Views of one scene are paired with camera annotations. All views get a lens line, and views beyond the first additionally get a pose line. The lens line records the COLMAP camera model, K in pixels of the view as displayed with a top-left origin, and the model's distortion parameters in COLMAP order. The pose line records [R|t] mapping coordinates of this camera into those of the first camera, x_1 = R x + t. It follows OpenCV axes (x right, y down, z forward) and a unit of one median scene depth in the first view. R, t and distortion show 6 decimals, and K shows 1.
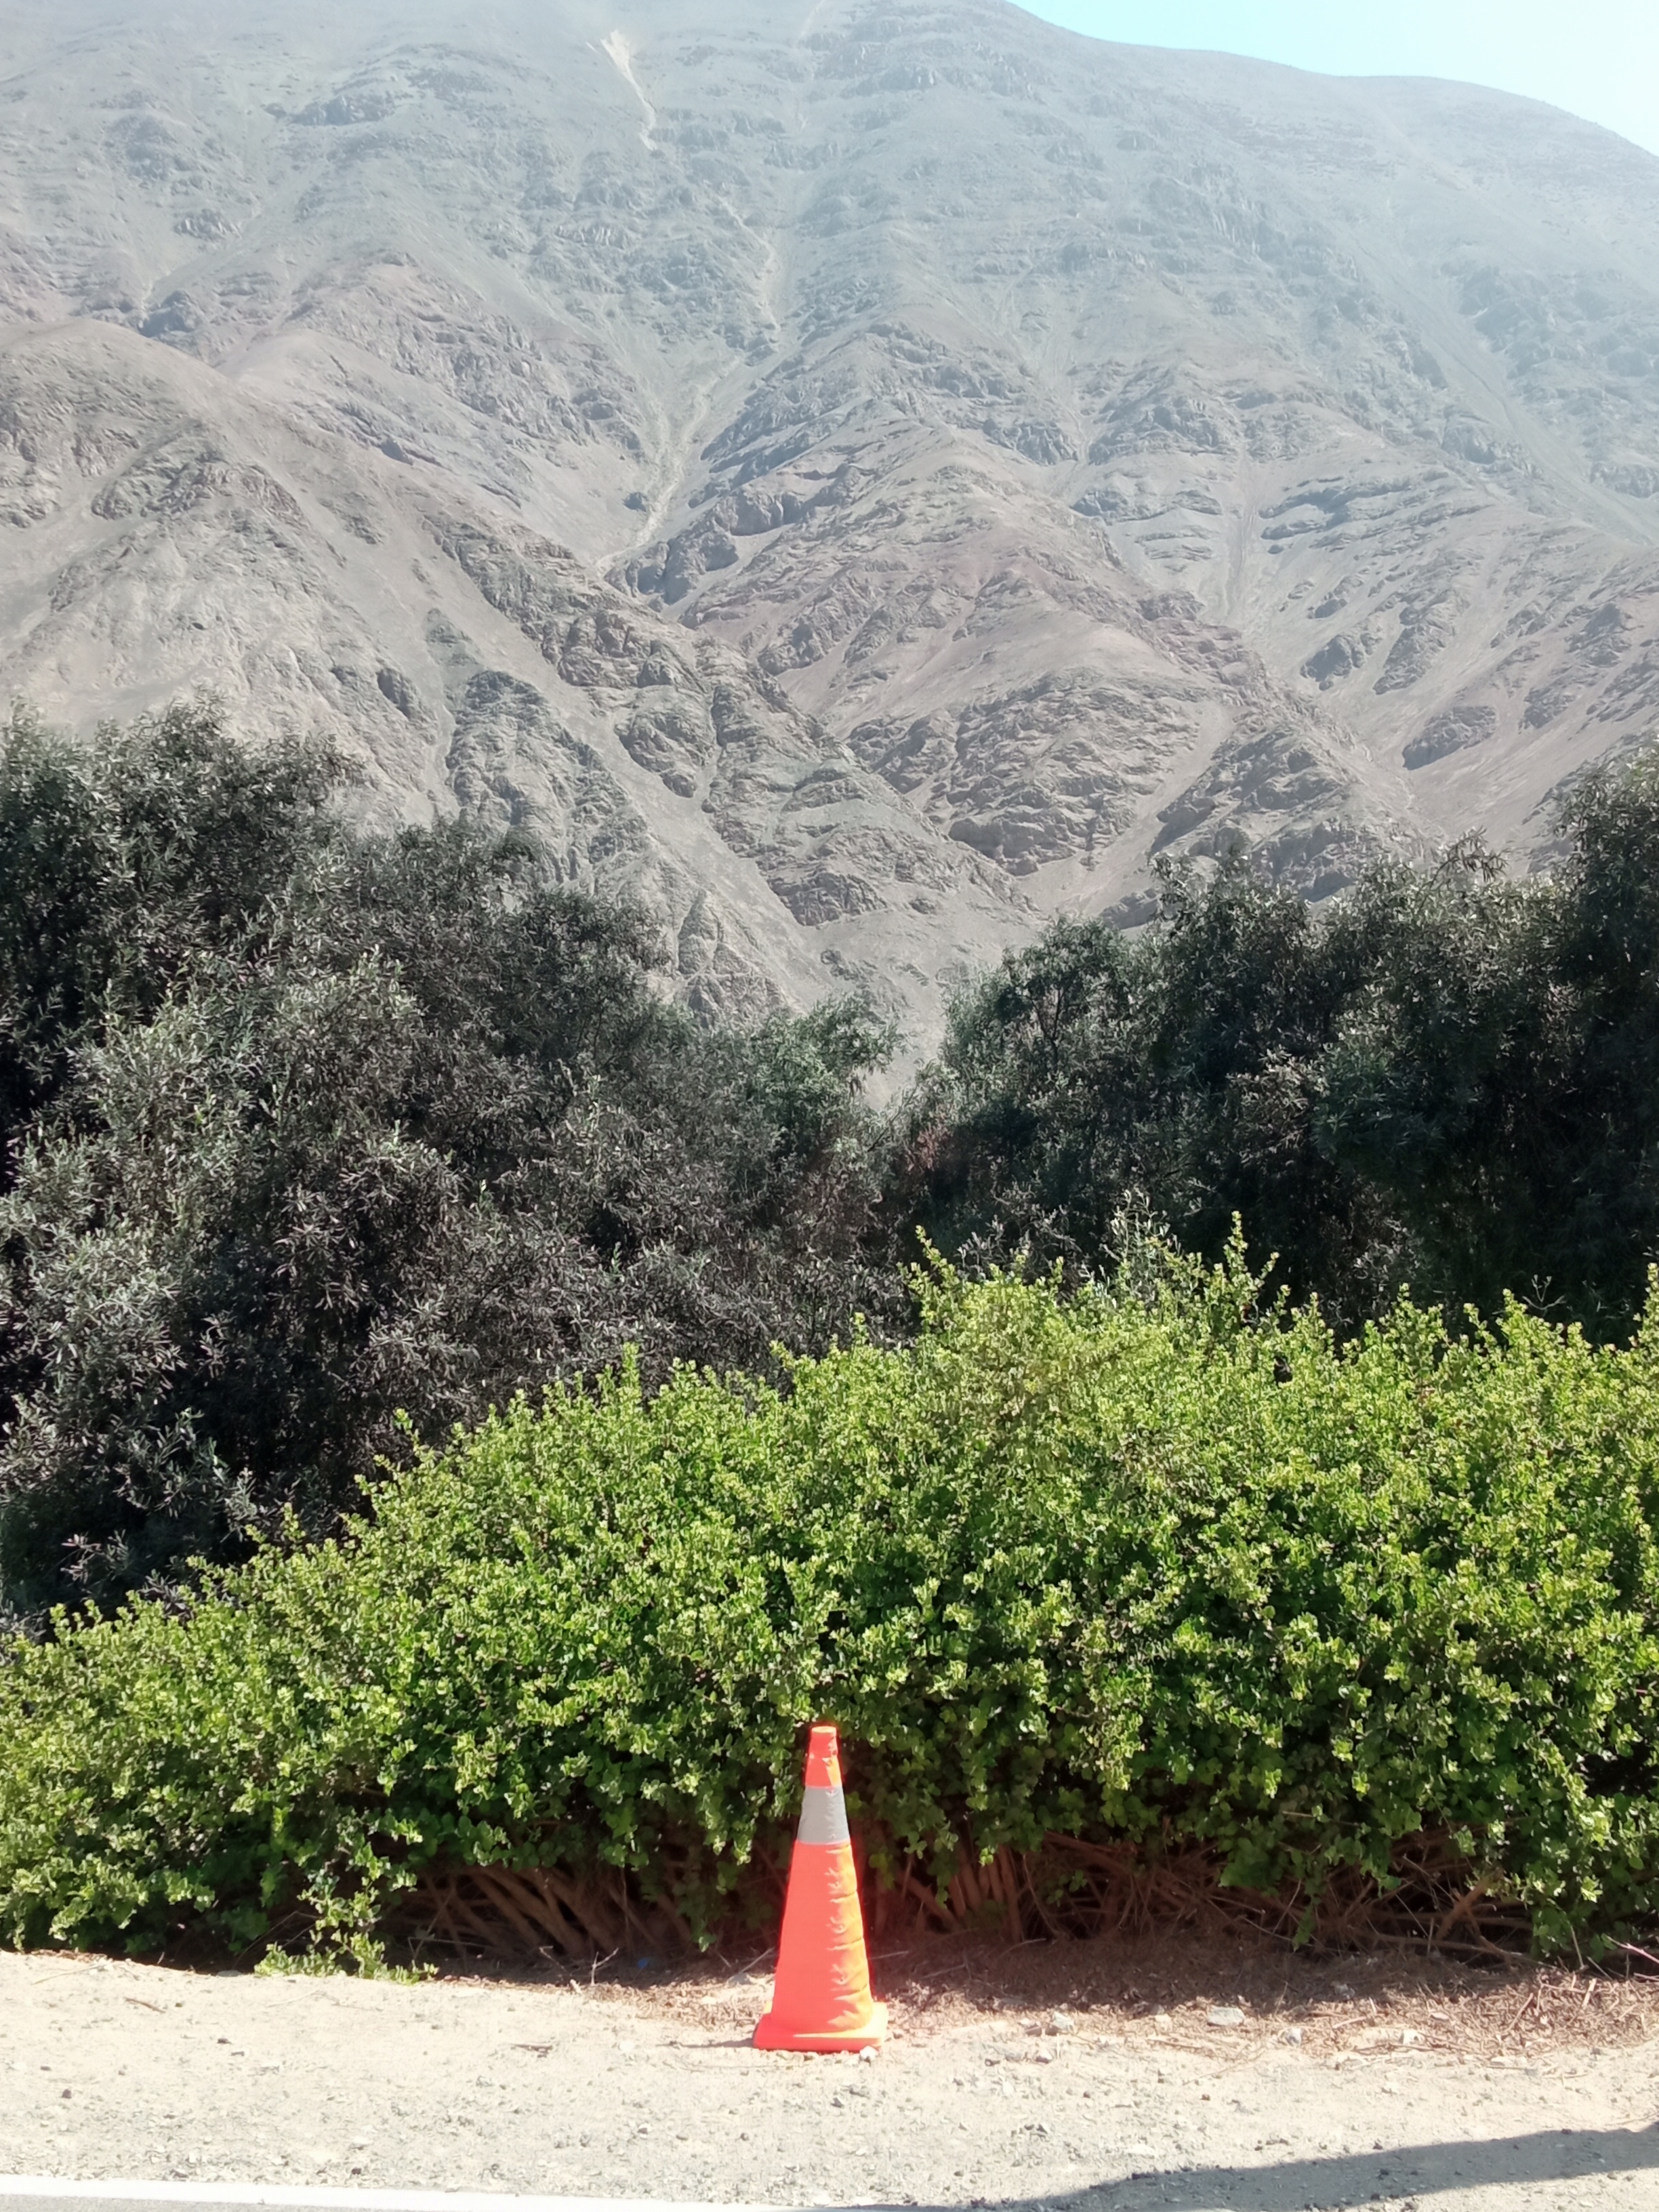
lens RADIAL K [[2679.8, 0, 907.6], [0, 2679.8, 1104.7], [0, 0, 1]] dist [0.133855, -0.219464]
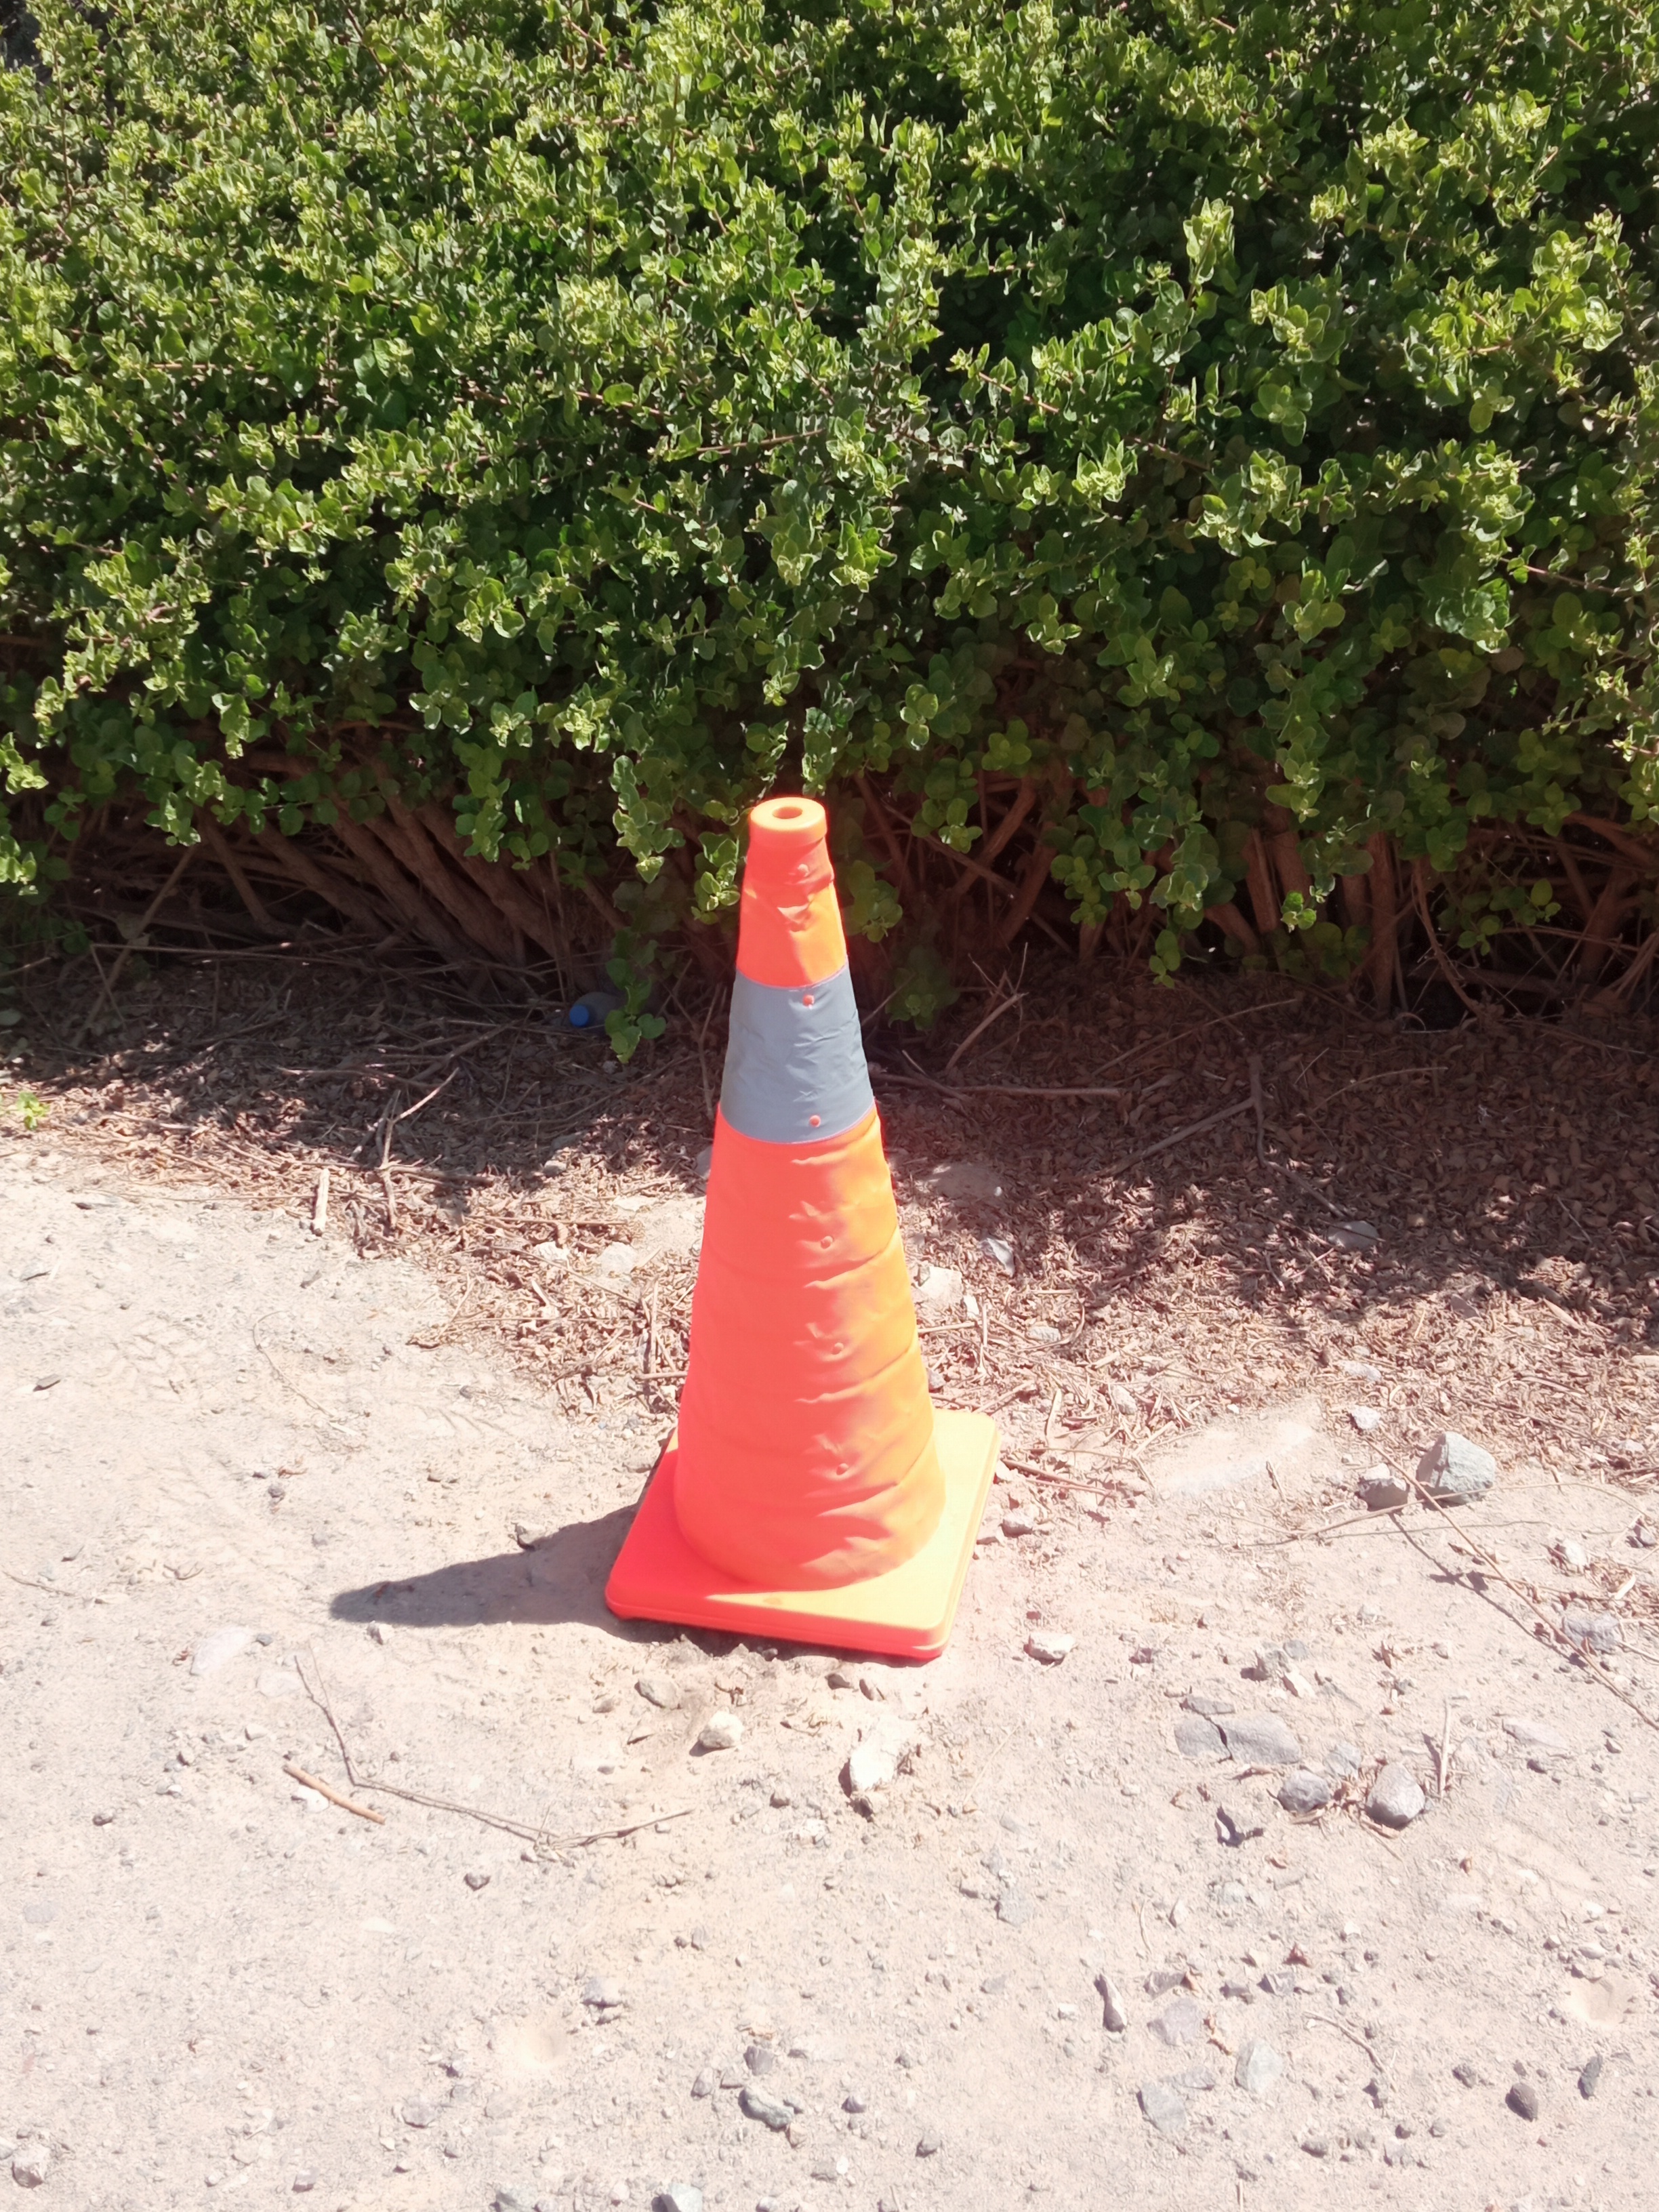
lens RADIAL K [[2474.6, 0, 829.5], [0, 2474.6, 1106.0], [0, 0, 1]] dist [0.019948, 0.010128]
pose [[0.983341, 0.078103, -0.164133, 0.002932], [0.029792, 0.821515, 0.569408, 0.011778], [0.179310, -0.564812, 0.805503, 0.092502]]
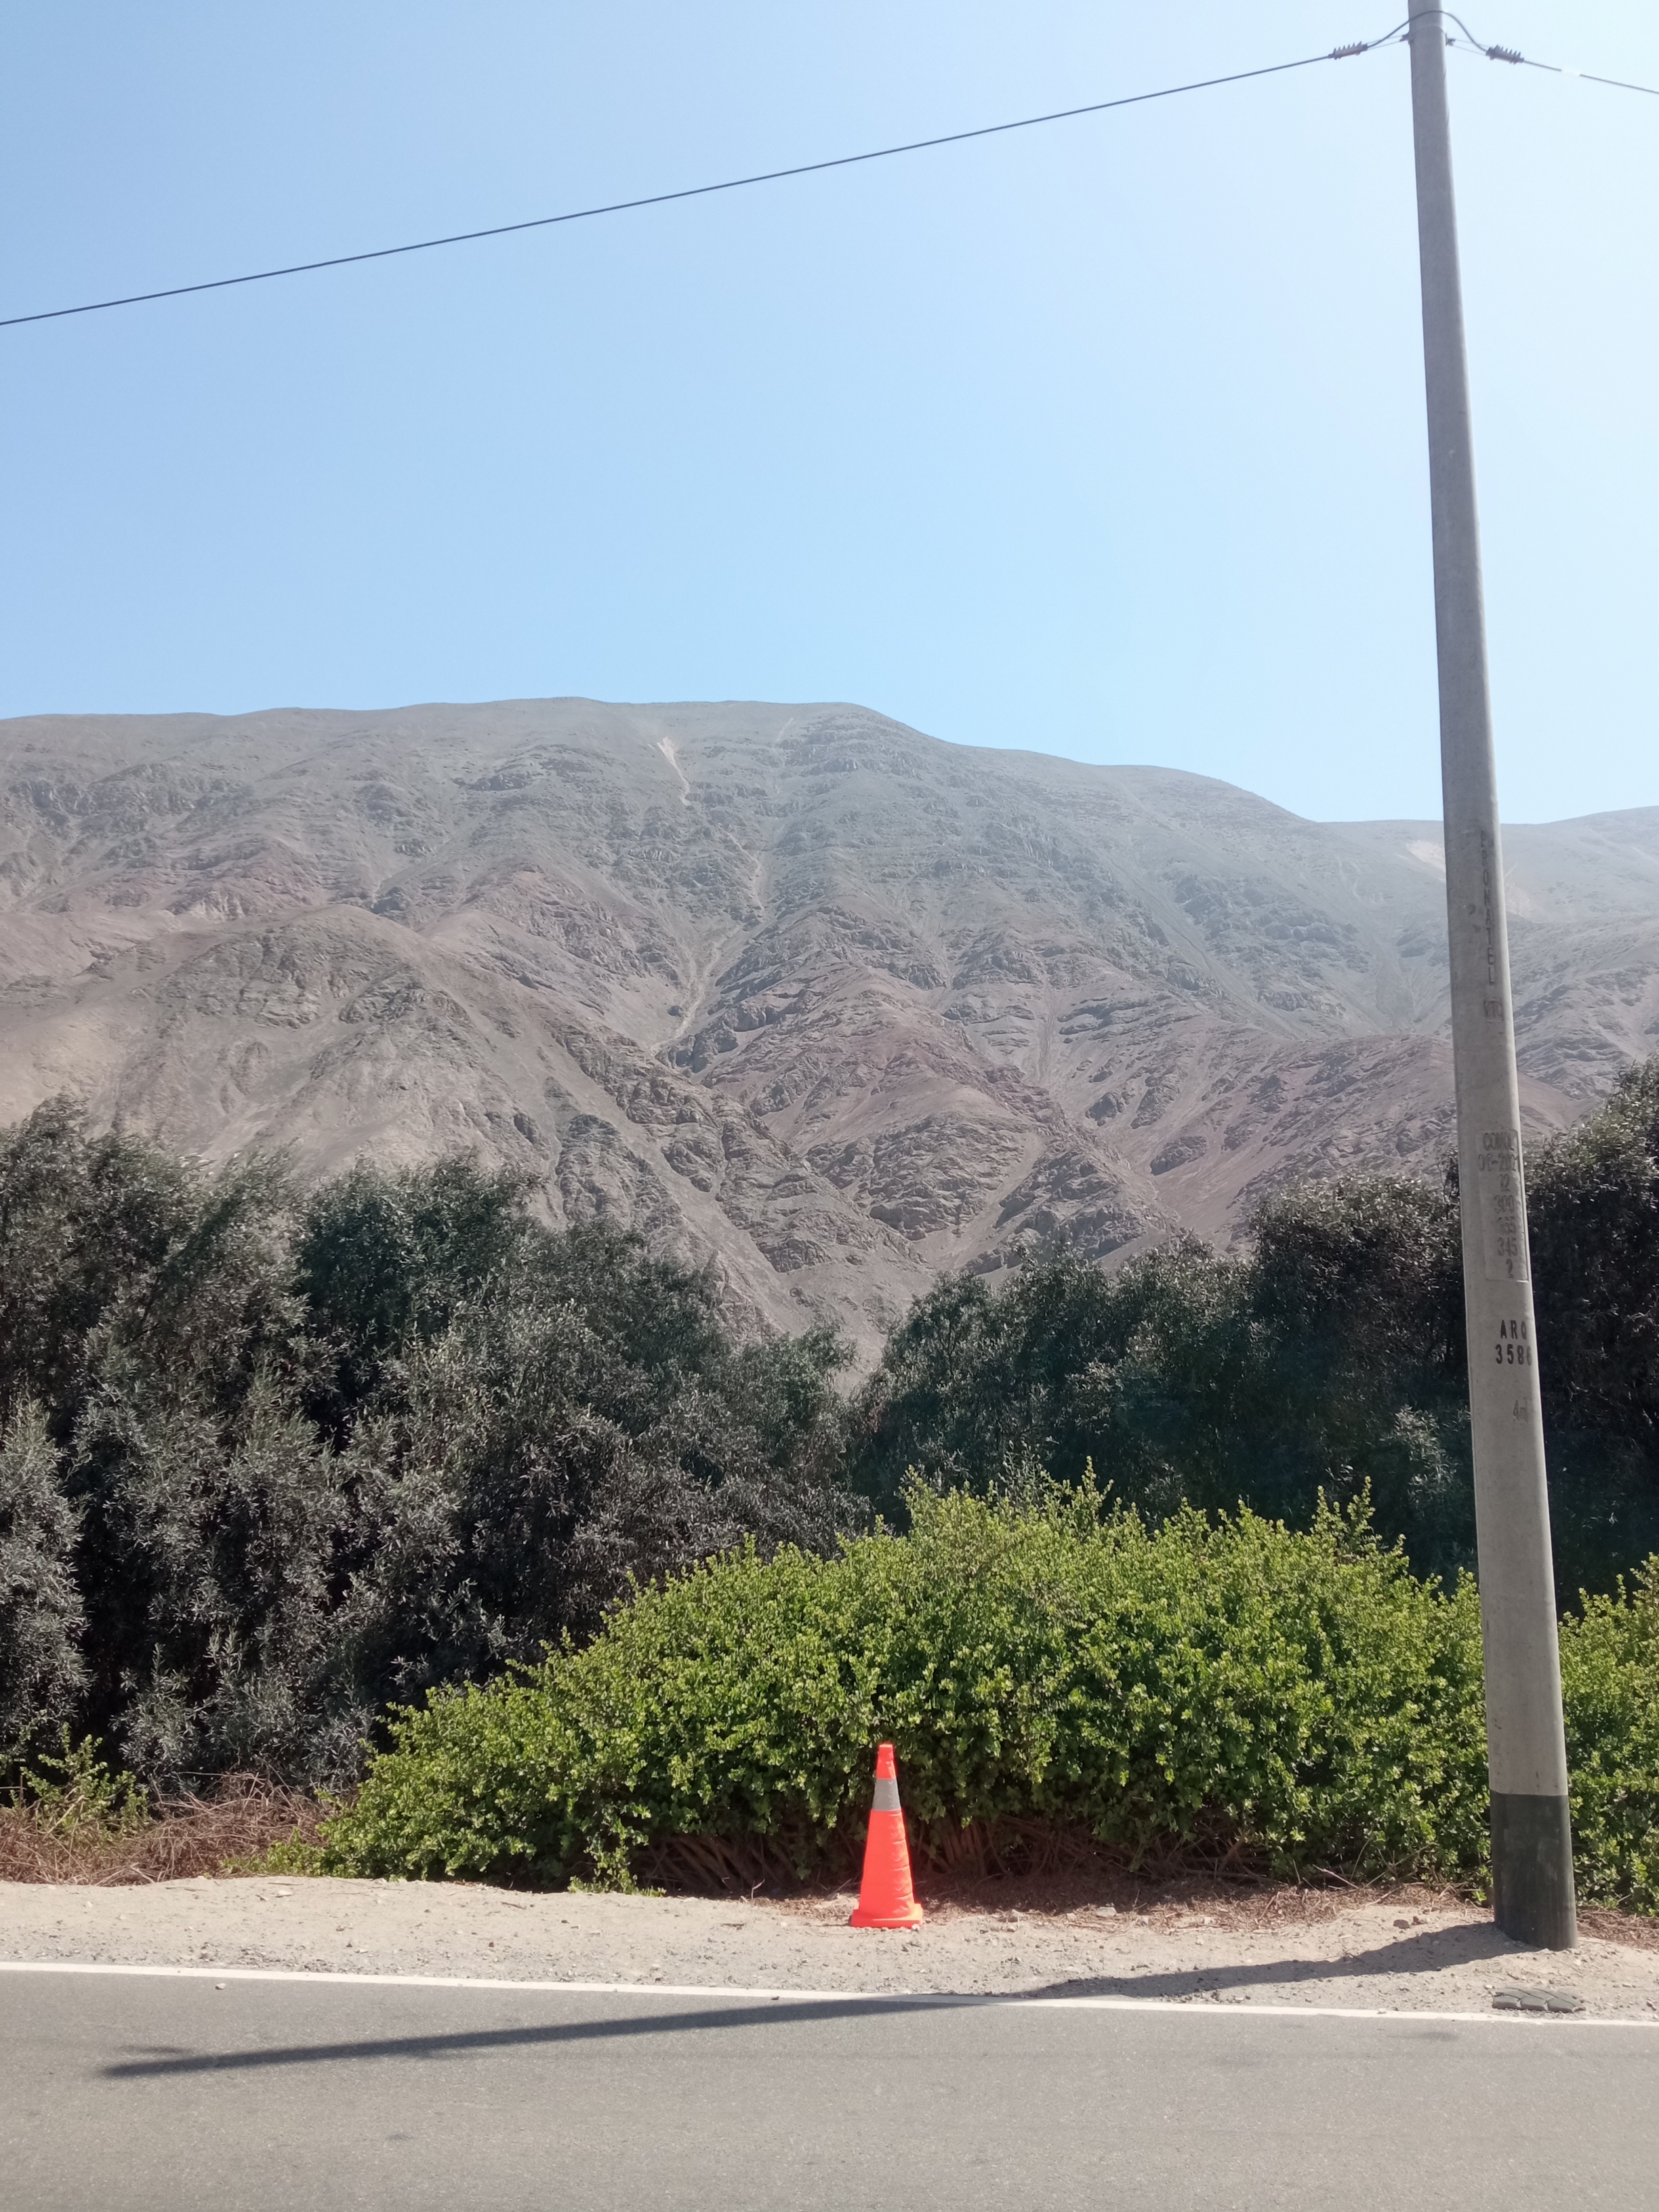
lens RADIAL K [[1732.6, 0, 859.9], [0, 1732.6, 1102.6], [0, 0, 1]] dist [0.111320, -0.145751]
pose [[0.999853, 0.000247, 0.017165, -0.008681], [0.002506, 0.987083, -0.160190, -0.001269], [-0.016983, 0.160209, 0.986937, -0.031822]]
